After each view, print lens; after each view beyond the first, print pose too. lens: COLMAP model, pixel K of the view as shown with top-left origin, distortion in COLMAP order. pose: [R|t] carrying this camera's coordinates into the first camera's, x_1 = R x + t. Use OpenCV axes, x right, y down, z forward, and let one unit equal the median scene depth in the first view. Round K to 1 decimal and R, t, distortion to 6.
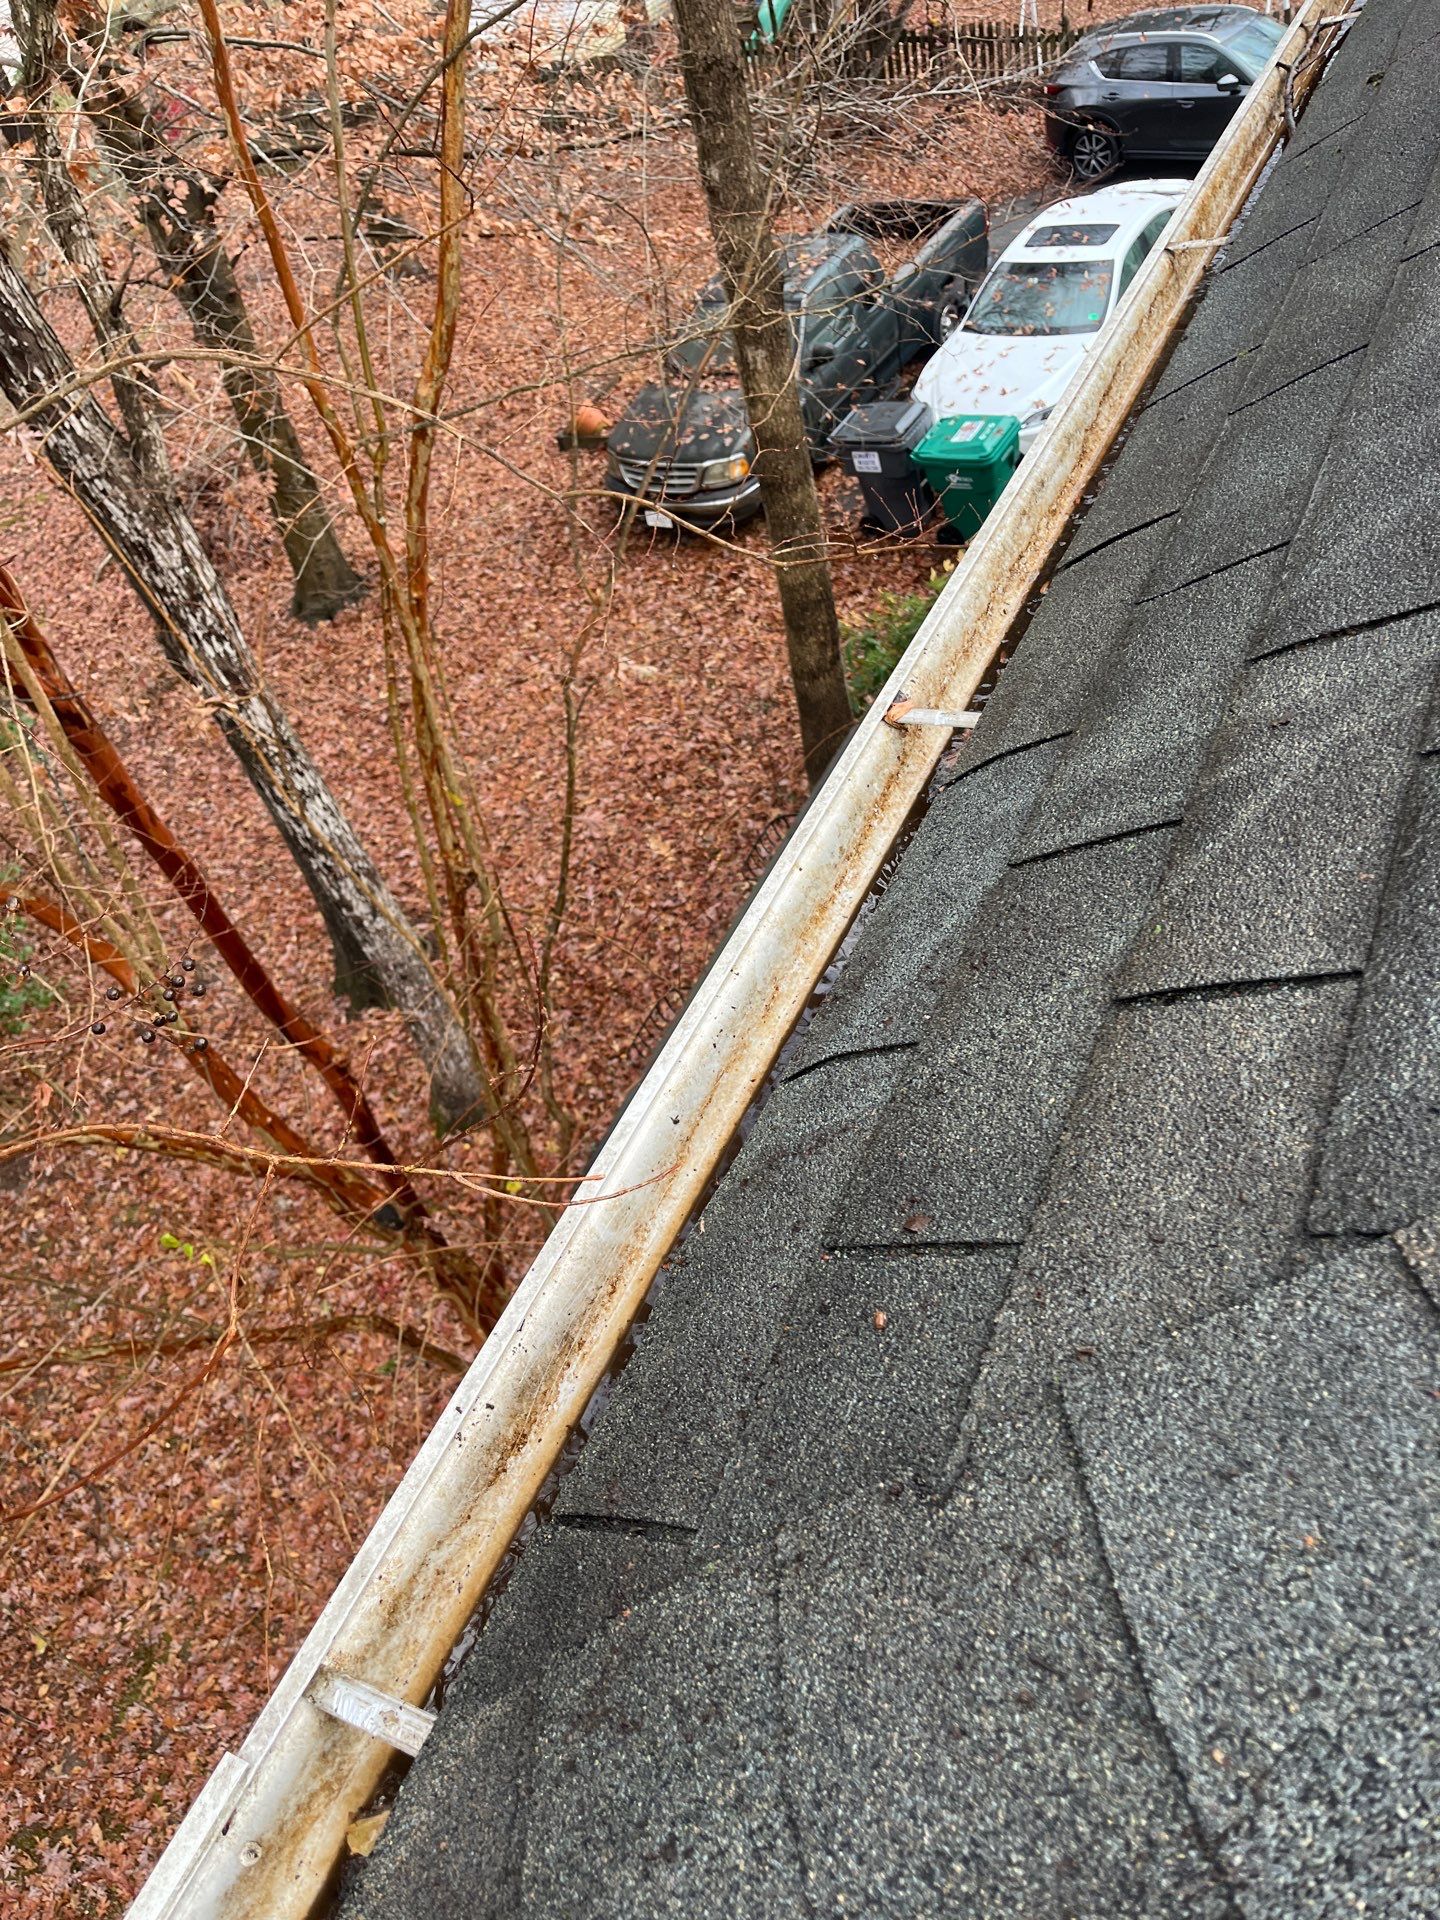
lens RADIAL K [[1471.9, 0, 720.0], [0, 1471.9, 960.0], [0, 0, 1]] dist [0.098415, -0.129532]
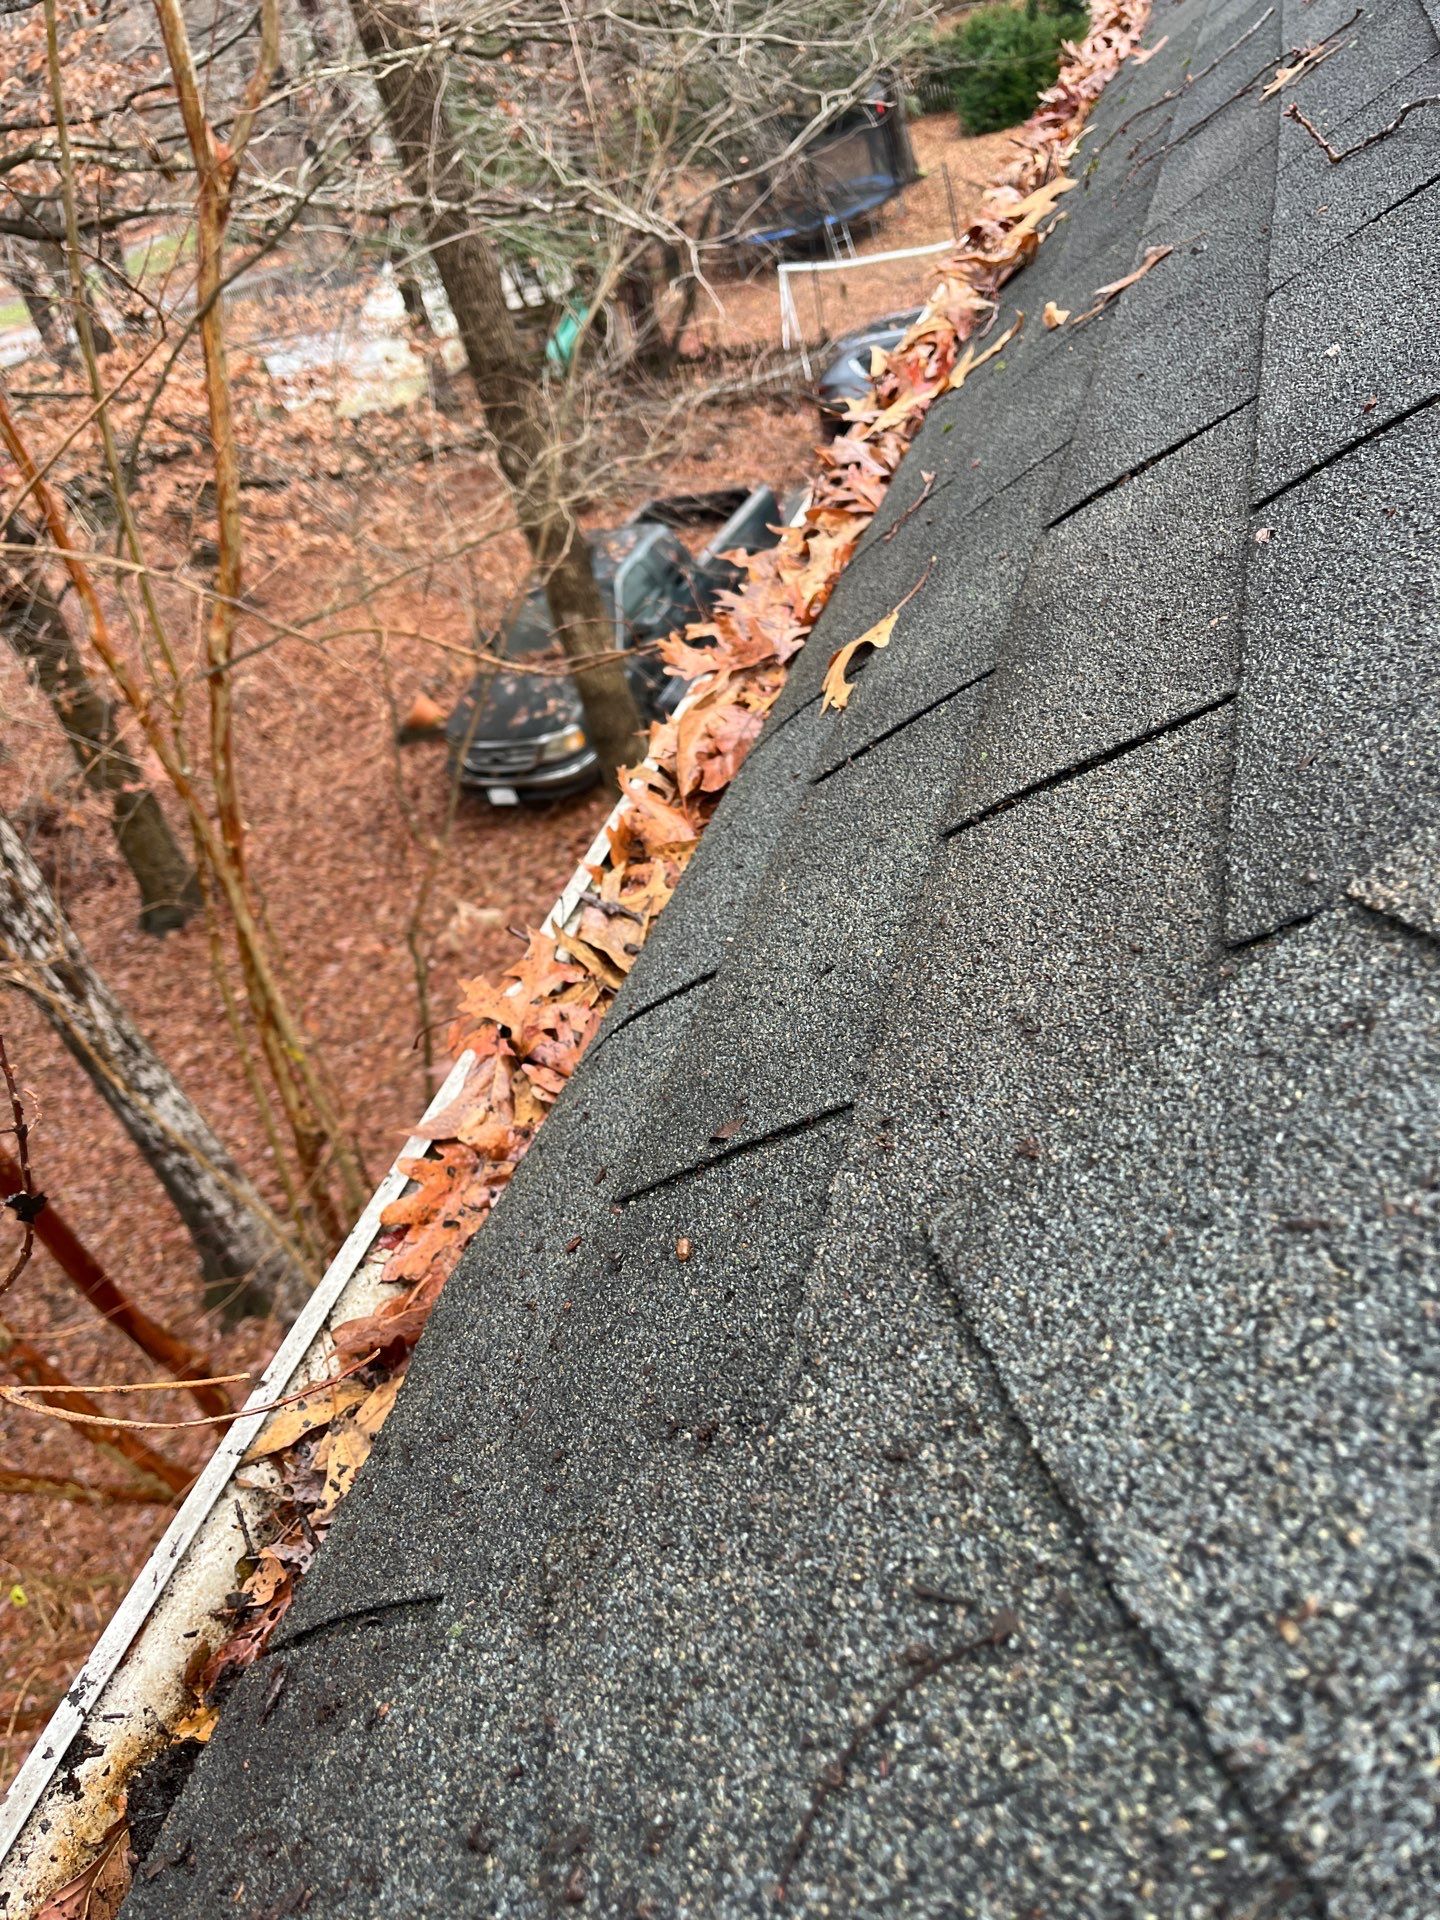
lens RADIAL K [[1475.4, 0, 720.0], [0, 1475.4, 960.0], [0, 0, 1]] dist [0.050484, -0.064833]
pose [[0.988853, -0.120761, 0.087096, 0.105478], [0.134595, 0.975130, -0.176087, 0.307260], [-0.063666, 0.185847, 0.980514, 0.366702]]
